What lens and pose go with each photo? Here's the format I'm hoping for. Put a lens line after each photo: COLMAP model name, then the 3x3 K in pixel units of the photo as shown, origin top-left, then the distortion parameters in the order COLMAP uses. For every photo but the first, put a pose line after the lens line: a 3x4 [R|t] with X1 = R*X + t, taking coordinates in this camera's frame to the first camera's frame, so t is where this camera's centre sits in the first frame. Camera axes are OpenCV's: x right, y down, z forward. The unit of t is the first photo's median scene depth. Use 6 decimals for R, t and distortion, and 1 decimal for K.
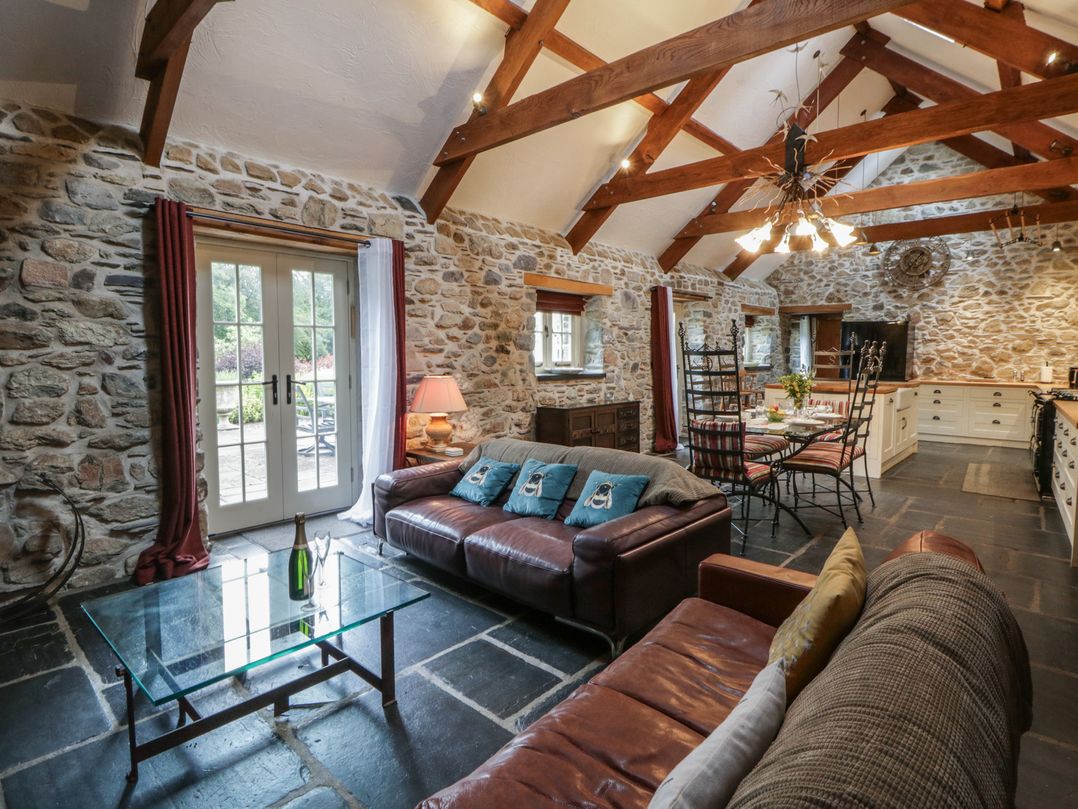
lens RADIAL K [[560.5, 0, 556.9], [0, 560.5, 383.5], [0, 0, 1]] dist [0.000865, -0.013920]
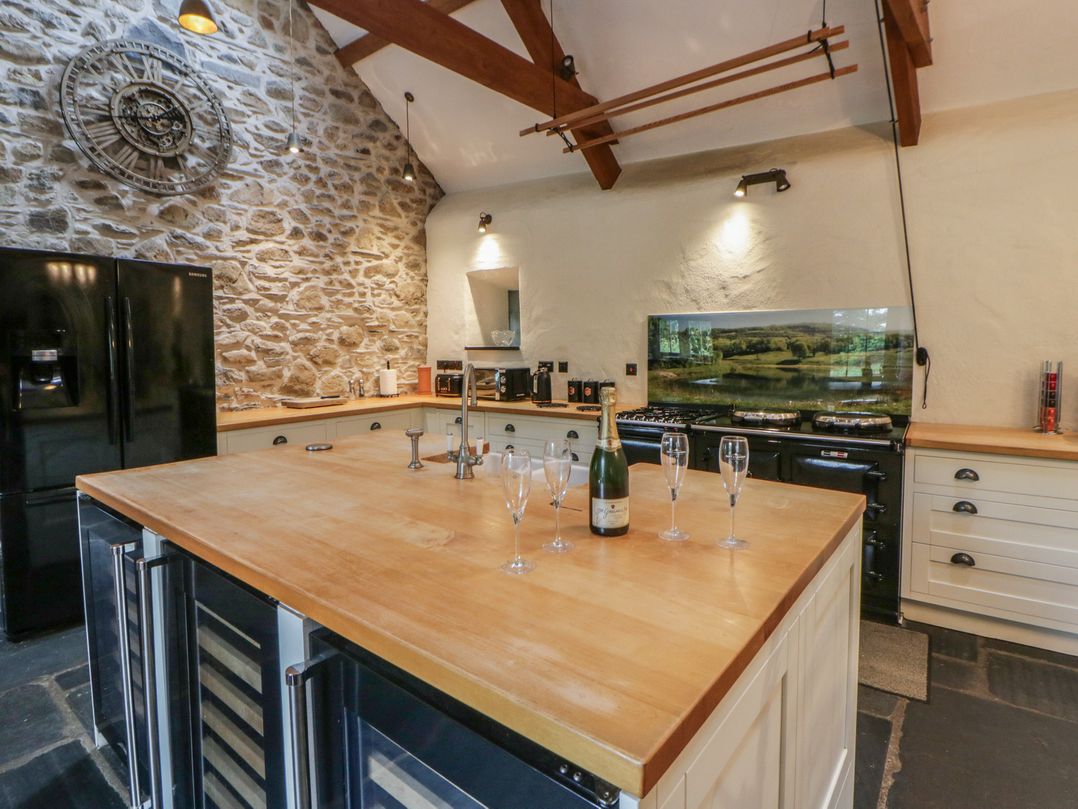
lens RADIAL K [[560.5, 0, 556.5], [0, 560.5, 376.6], [0, 0, 1]] dist [0.000865, -0.013920]
pose [[-0.070577, -0.065254, 0.995370, 0.338019], [0.065627, 0.995392, 0.069909, -0.072934], [-0.995345, 0.070257, -0.065969, 1.164869]]
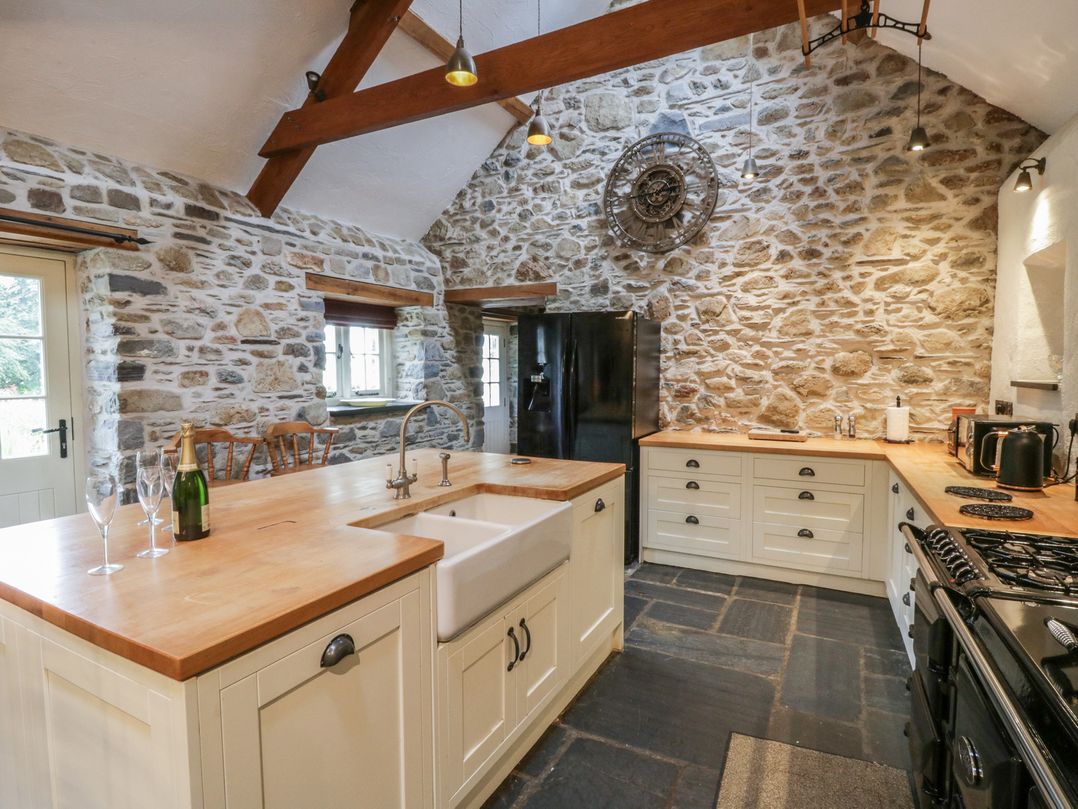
lens RADIAL K [[575.5, 0, 543.2], [0, 575.5, 398.7], [0, 0, 1]] dist [0.004609, -0.015079]
pose [[0.970157, -0.021079, 0.241558, 0.639693], [0.021463, 0.999769, 0.001044, -0.060412], [-0.241524, 0.004171, 0.970386, 0.814011]]
